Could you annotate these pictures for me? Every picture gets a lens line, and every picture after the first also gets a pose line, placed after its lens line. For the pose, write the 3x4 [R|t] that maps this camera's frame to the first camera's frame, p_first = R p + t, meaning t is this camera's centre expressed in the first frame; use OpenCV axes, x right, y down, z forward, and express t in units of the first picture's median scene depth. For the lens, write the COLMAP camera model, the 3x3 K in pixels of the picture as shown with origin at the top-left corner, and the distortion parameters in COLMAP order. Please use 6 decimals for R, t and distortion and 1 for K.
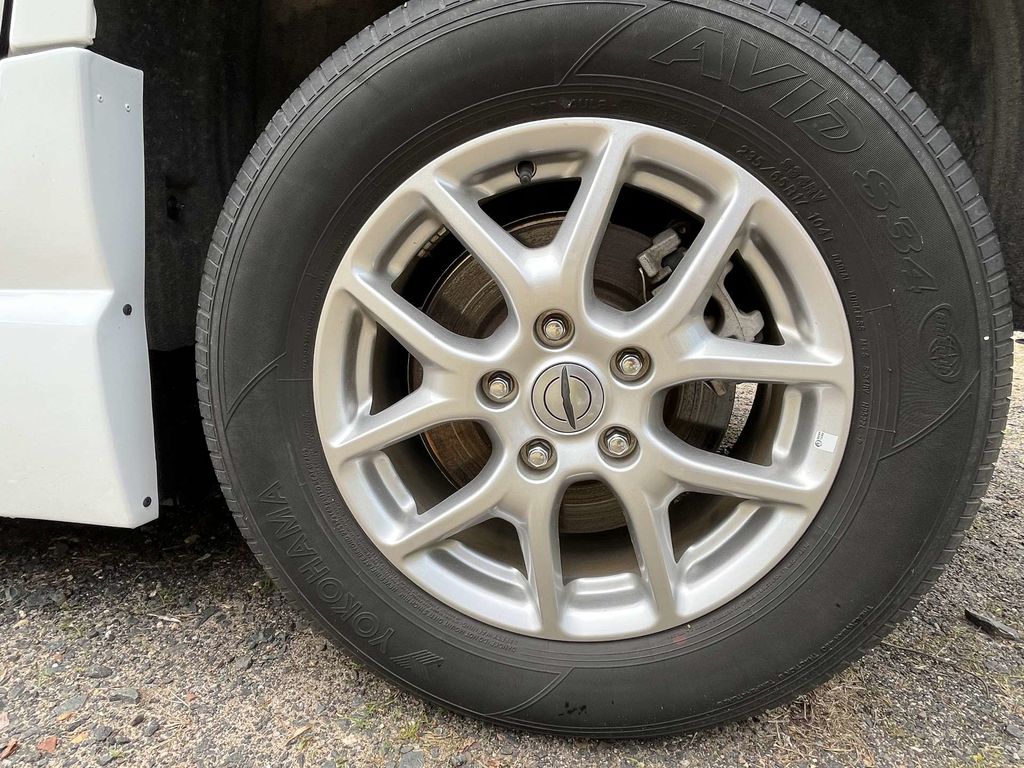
lens RADIAL K [[612.3, 0, 505.2], [0, 612.3, 385.3], [0, 0, 1]] dist [-0.002320, -0.000837]
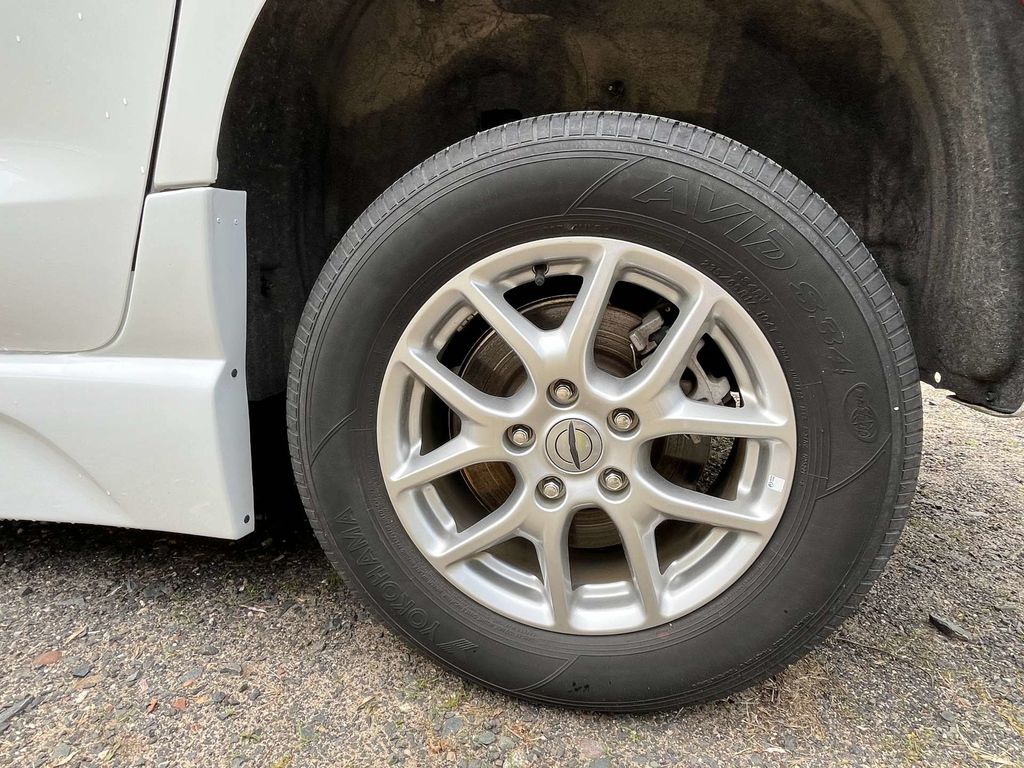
lens RADIAL K [[606.7, 0, 504.0], [0, 606.7, 389.0], [0, 0, 1]] dist [0.002637, -0.006118]
pose [[0.998412, -0.001032, -0.056324, 0.025770], [0.001933, 0.999871, 0.015945, -0.110476], [0.056300, -0.016028, 0.998285, -0.255159]]
